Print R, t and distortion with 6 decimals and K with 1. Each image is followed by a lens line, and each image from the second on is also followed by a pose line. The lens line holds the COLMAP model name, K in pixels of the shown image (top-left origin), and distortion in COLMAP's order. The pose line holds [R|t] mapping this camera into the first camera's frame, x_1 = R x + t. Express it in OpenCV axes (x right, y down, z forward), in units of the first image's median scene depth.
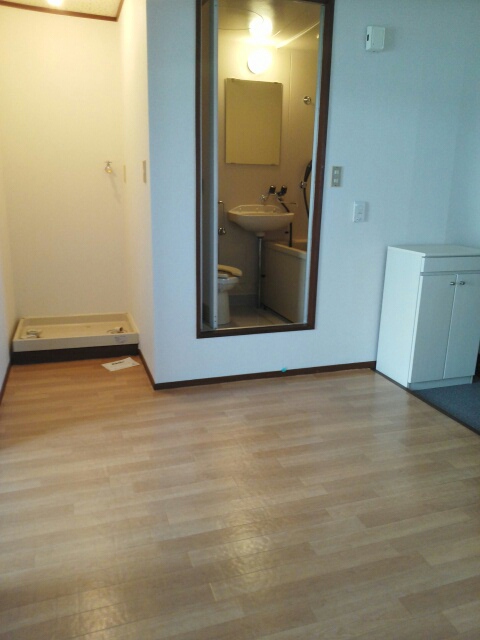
lens RADIAL K [[505.4, 0, 239.7], [0, 505.4, 321.8], [0, 0, 1]] dist [0.038572, -0.077523]
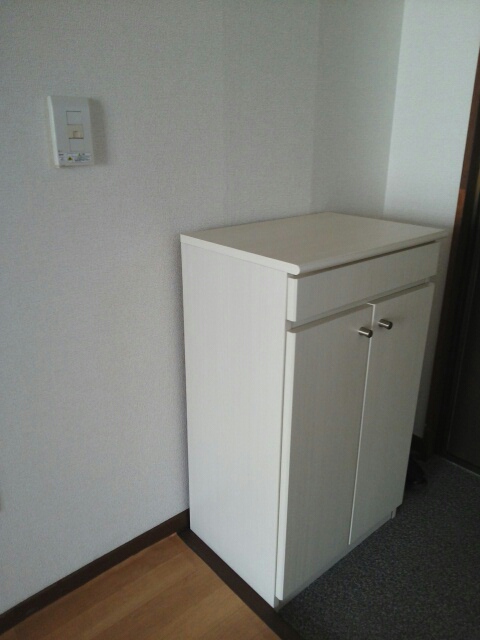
lens RADIAL K [[505.4, 0, 244.4], [0, 505.4, 322.8], [0, 0, 1]] dist [0.038572, -0.077523]
pose [[0.924061, -0.147961, 0.352446, 0.206178], [0.110752, 0.986131, 0.123614, -0.130593], [-0.365848, -0.075193, 0.927632, 0.671199]]
